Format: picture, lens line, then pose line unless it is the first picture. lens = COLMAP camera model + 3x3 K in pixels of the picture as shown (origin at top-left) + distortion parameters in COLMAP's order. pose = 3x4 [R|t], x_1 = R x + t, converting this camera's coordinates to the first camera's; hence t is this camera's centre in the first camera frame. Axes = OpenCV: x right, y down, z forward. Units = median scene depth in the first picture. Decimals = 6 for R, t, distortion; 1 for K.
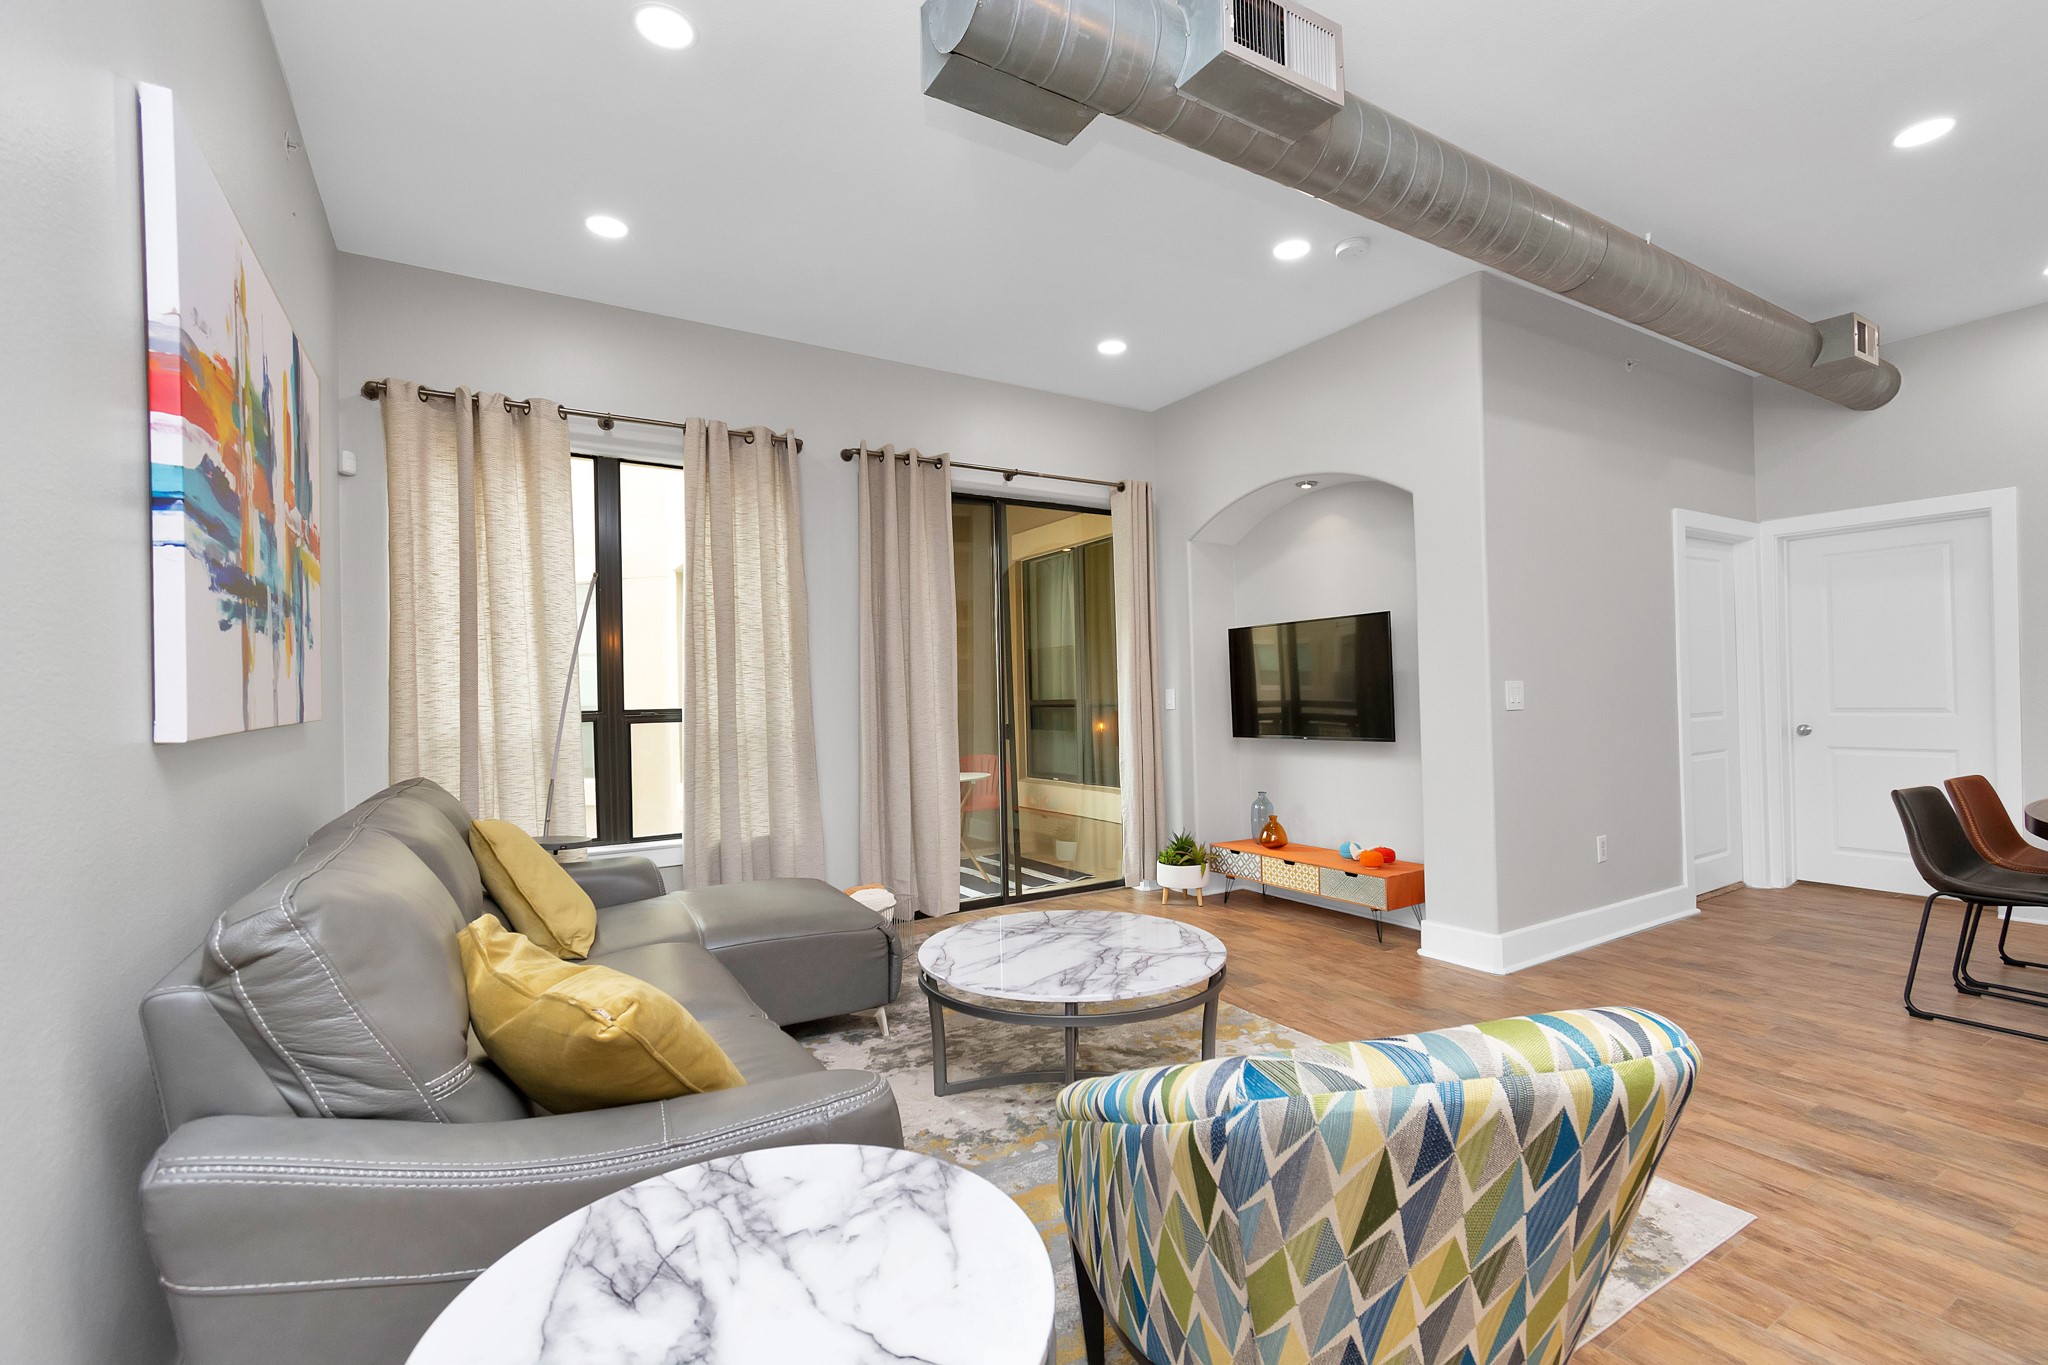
lens RADIAL K [[915.7, 0, 1056.6], [0, 915.7, 689.6], [0, 0, 1]] dist [0.003878, 0.000022]
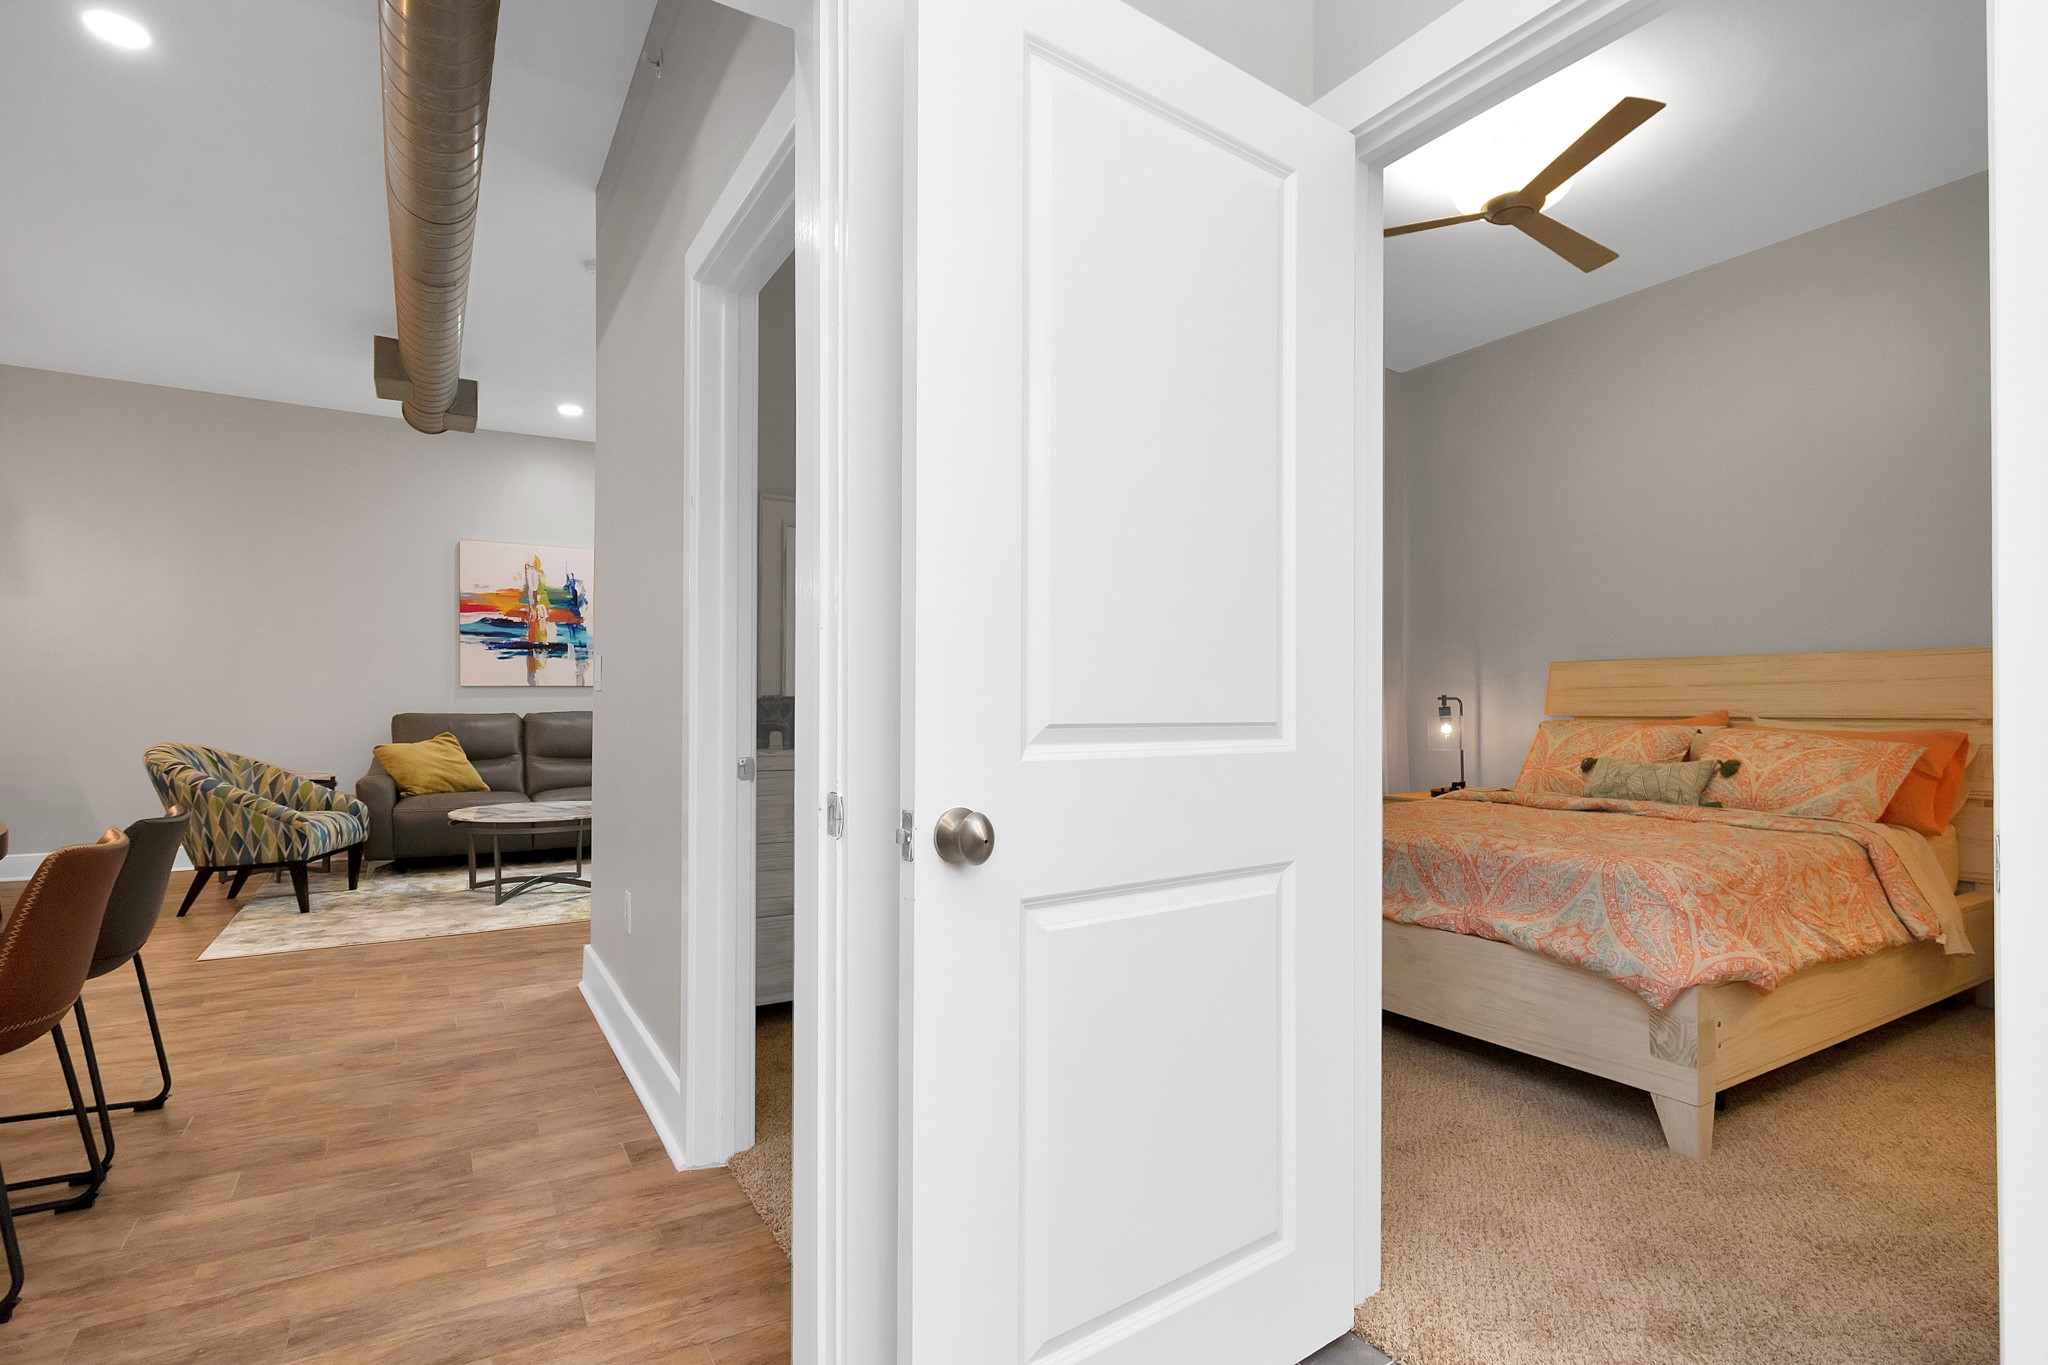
lens RADIAL K [[1020.3, 0, 1032.2], [0, 1020.3, 701.8], [0, 0, 1]] dist [-0.021704, -0.000002]
pose [[-0.034893, 0.017934, -0.999230, 1.449335], [0.002591, 0.999837, 0.017855, 0.020422], [0.999388, -0.001966, -0.034934, 1.473428]]
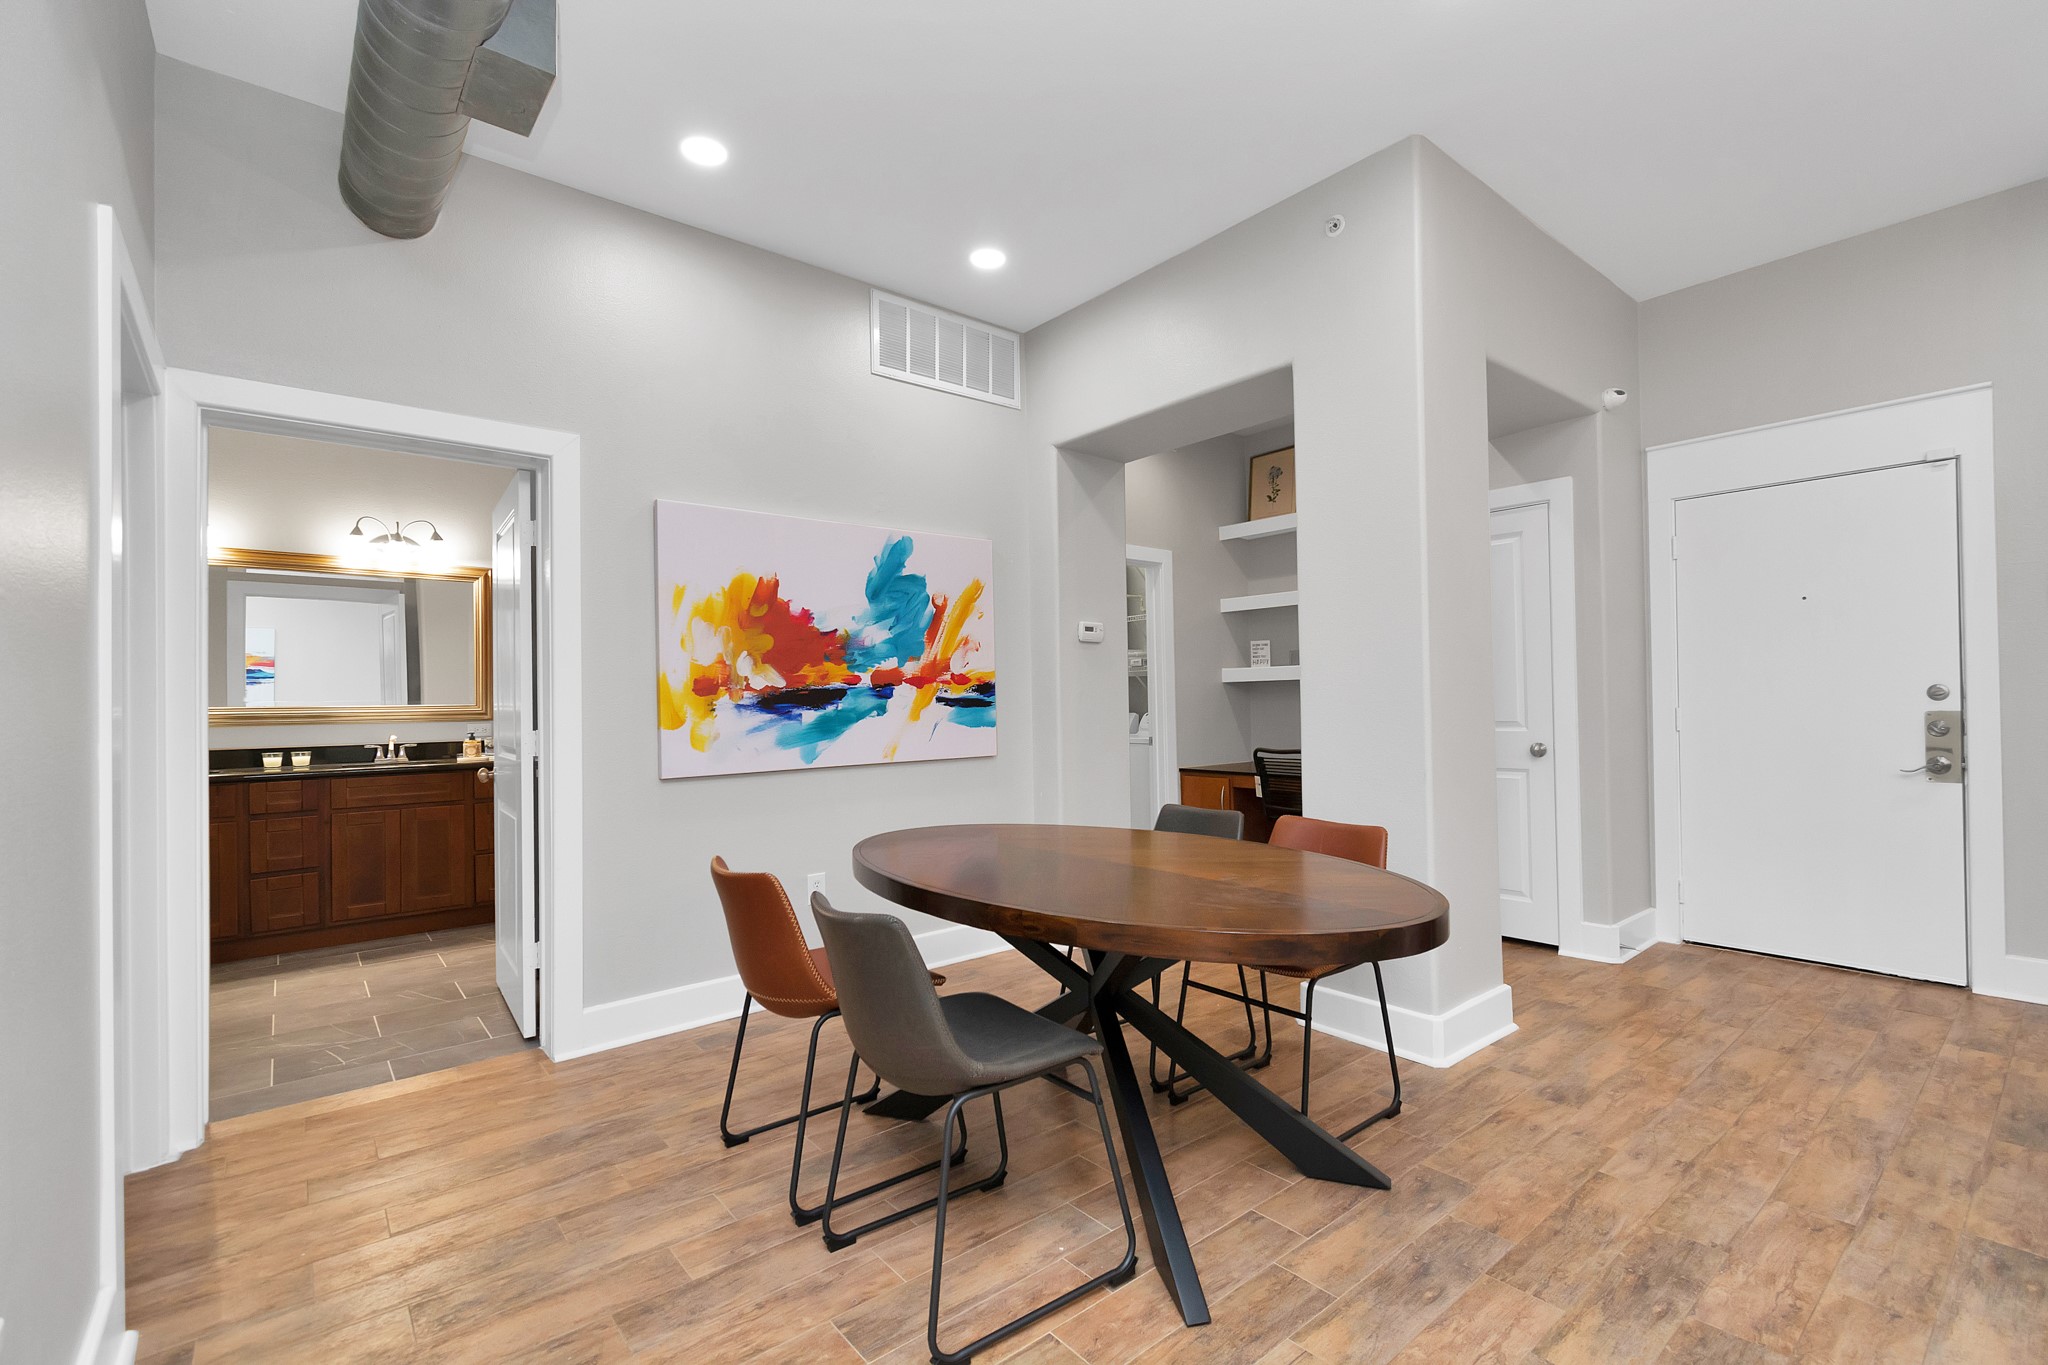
lens RADIAL K [[901.1, 0, 1045.4], [0, 901.1, 691.4], [0, 0, 1]] dist [0.004758, -0.003163]
pose [[-0.131057, 0.039198, 0.990600, 0.370052], [0.016651, 0.999164, -0.037334, 0.009761], [-0.991235, 0.011602, -0.131601, 0.864145]]
